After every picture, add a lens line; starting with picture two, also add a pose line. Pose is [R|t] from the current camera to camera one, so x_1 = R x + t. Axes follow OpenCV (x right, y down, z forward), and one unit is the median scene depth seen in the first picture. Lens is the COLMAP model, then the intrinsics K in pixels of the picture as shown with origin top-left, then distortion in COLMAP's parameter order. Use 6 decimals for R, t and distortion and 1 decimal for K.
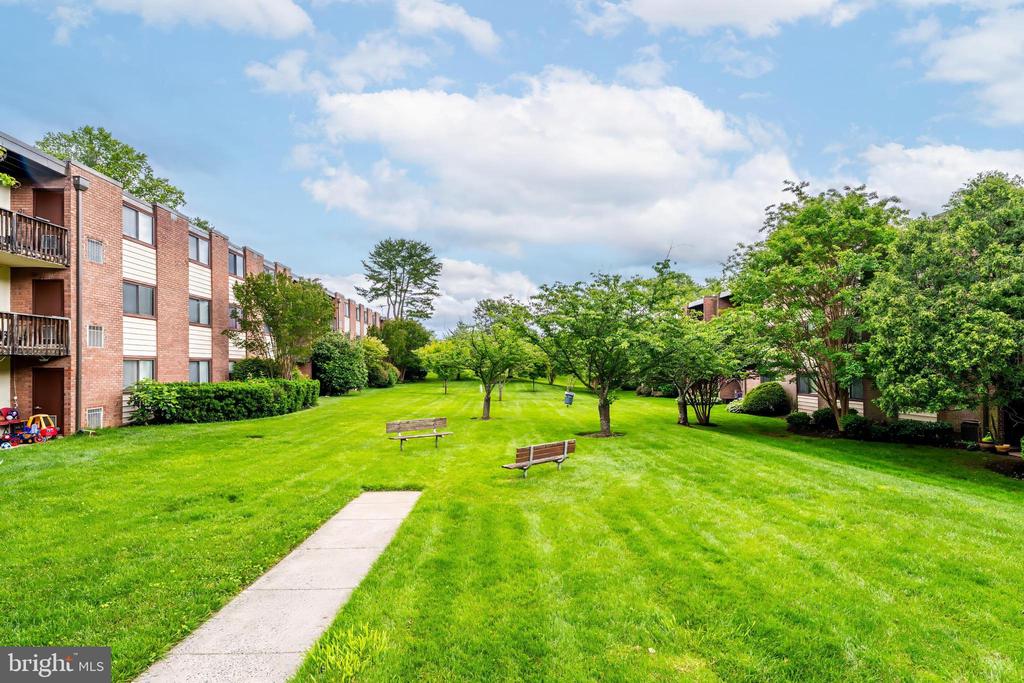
lens RADIAL K [[493.0, 0, 513.6], [0, 493.0, 364.1], [0, 0, 1]] dist [-0.001009, -0.000005]
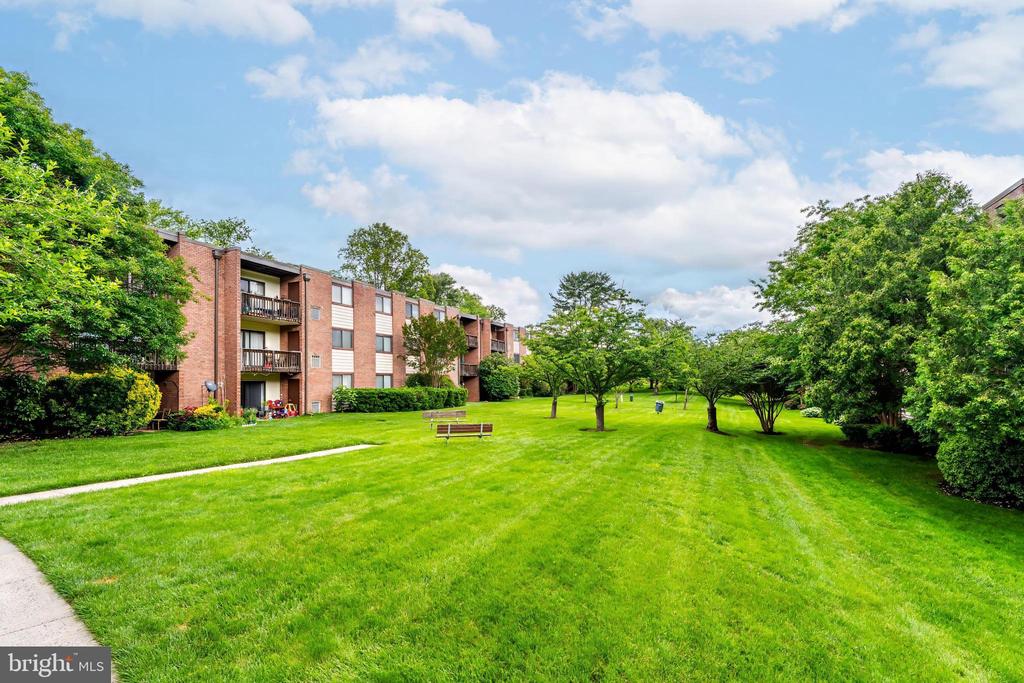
lens RADIAL K [[433.2, 0, 509.5], [0, 433.2, 380.4], [0, 0, 1]] dist [0.000769, 0.000094]
pose [[0.891014, 0.002005, -0.453971, 0.429753], [0.001224, 0.999976, 0.006818, 0.002839], [0.453974, -0.006630, 0.890990, -0.070959]]
